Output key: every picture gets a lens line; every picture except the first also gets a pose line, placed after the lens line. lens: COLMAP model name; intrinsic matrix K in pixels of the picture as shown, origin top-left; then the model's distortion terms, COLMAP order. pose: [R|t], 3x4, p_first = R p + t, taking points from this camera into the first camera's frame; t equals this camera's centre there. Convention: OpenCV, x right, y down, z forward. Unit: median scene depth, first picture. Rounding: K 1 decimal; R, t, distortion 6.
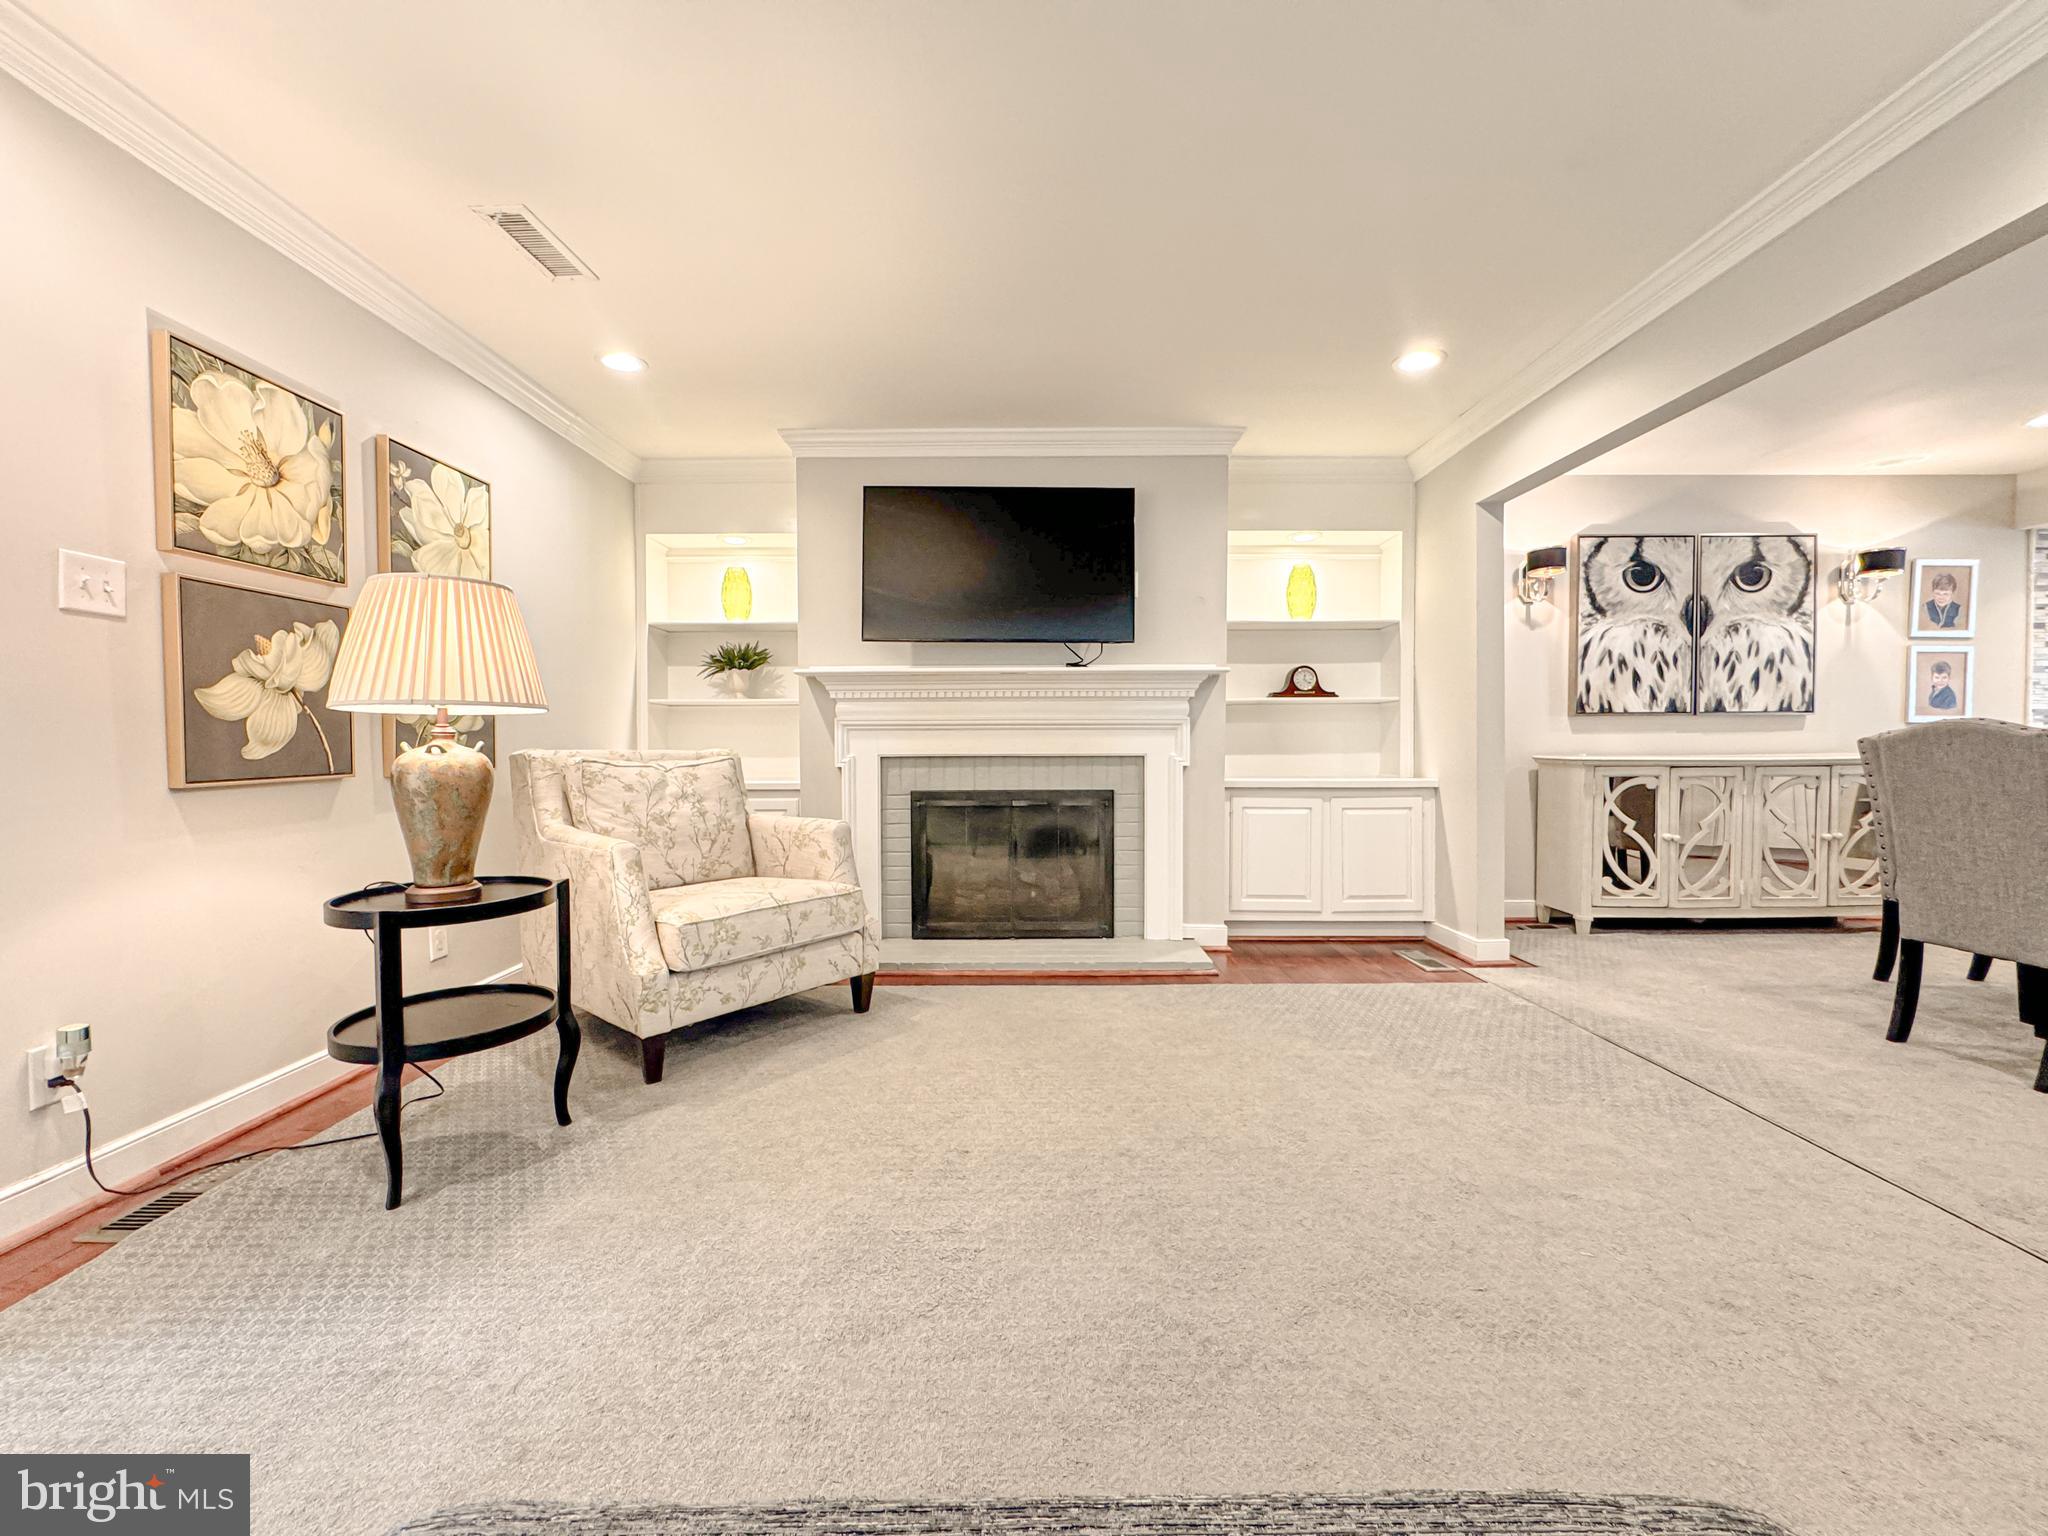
lens RADIAL K [[814.9, 0, 1033.9], [0, 814.9, 767.7], [0, 0, 1]] dist [-0.003923, 0.000802]
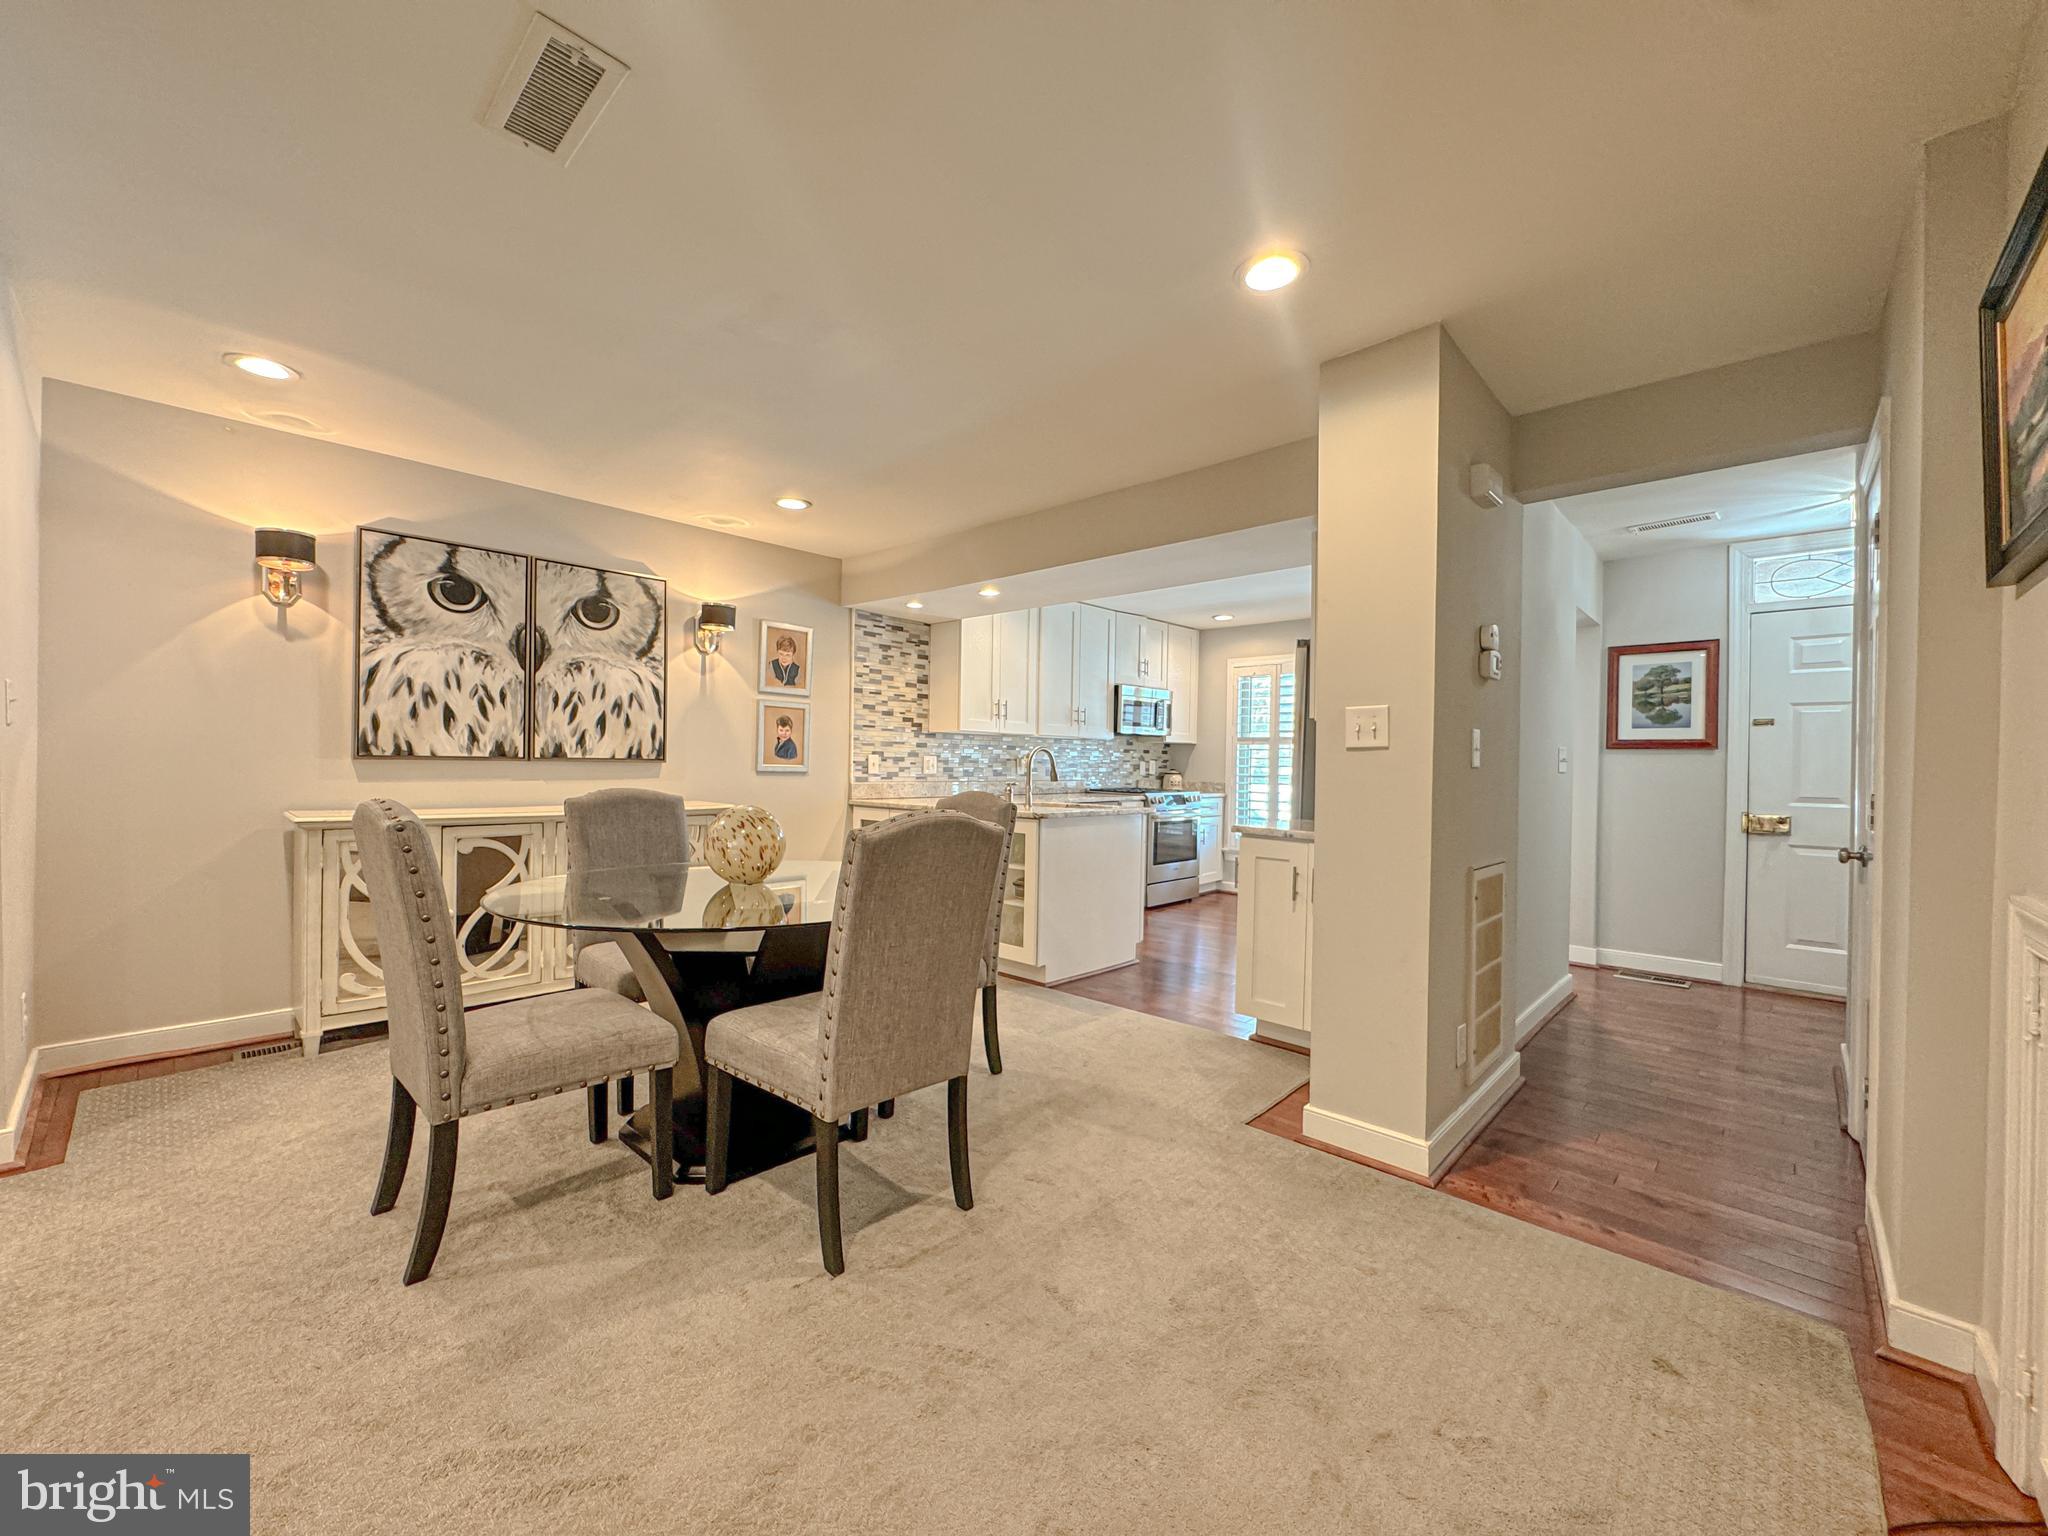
lens RADIAL K [[814.9, 0, 1020.2], [0, 814.9, 766.4], [0, 0, 1]] dist [-0.003923, 0.000802]
pose [[0.682893, 0.012458, 0.730413, 0.576889], [0.001713, 0.999825, -0.018656, -0.044870], [-0.730517, 0.013991, 0.682751, 0.016300]]
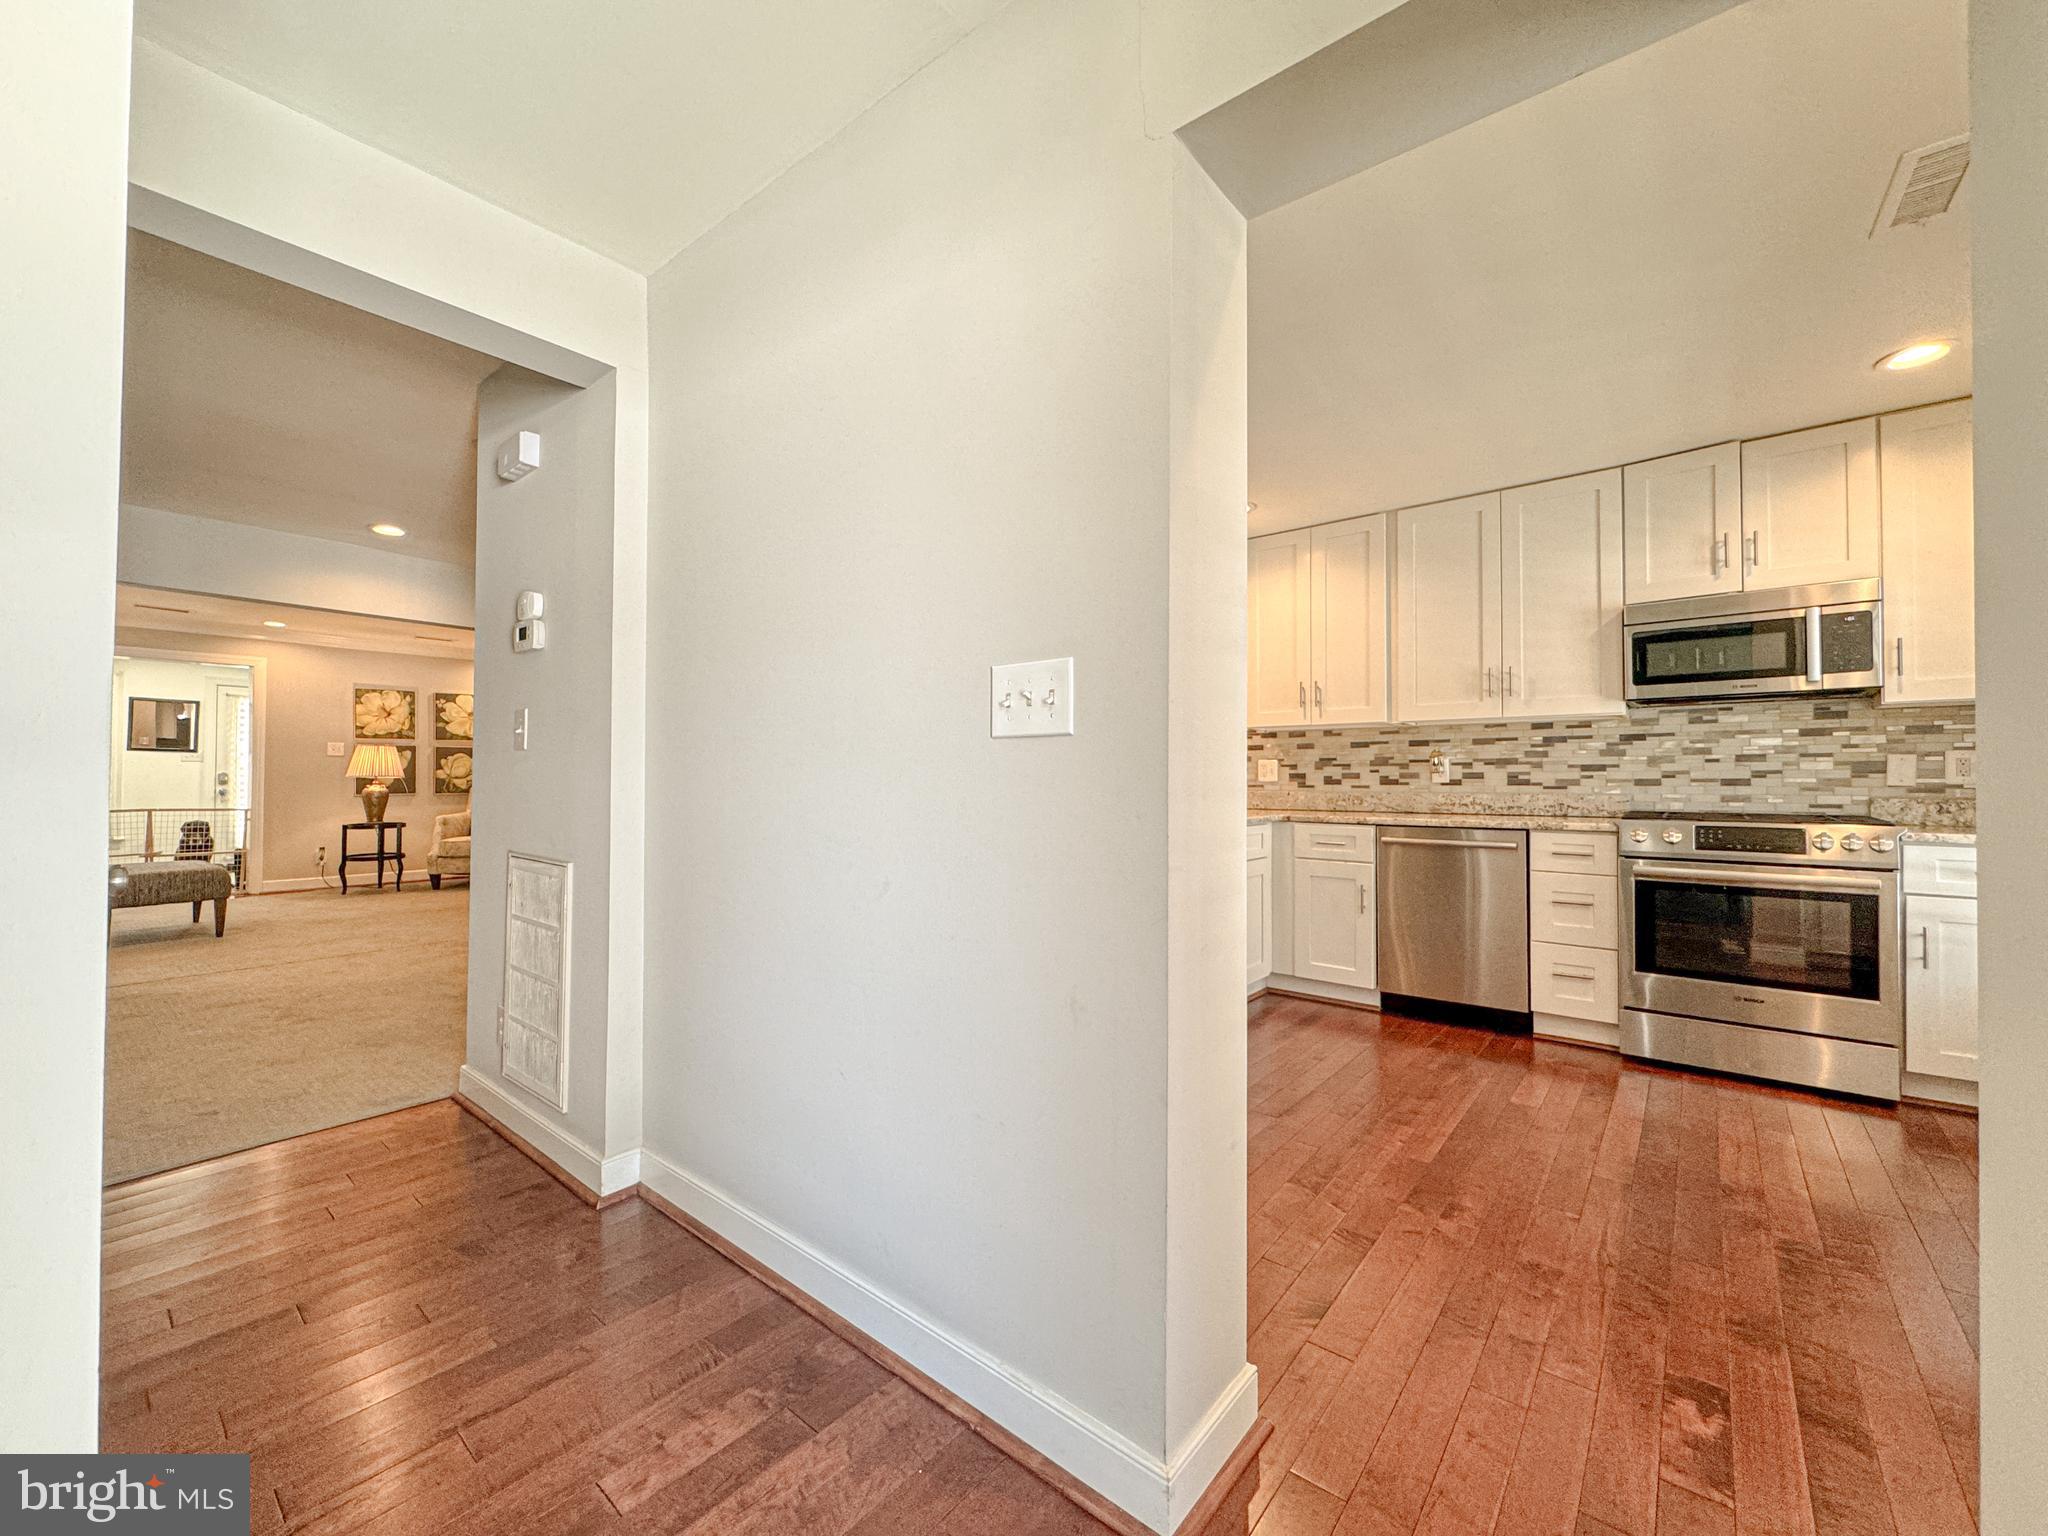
lens RADIAL K [[814.9, 0, 1023.0], [0, 814.9, 768.9], [0, 0, 1]] dist [-0.003923, 0.000802]
pose [[0.780021, -0.000350, -0.625753, 1.955142], [-0.025068, 0.999180, -0.031807, -0.030091], [0.625251, 0.040497, 0.779372, -0.050335]]
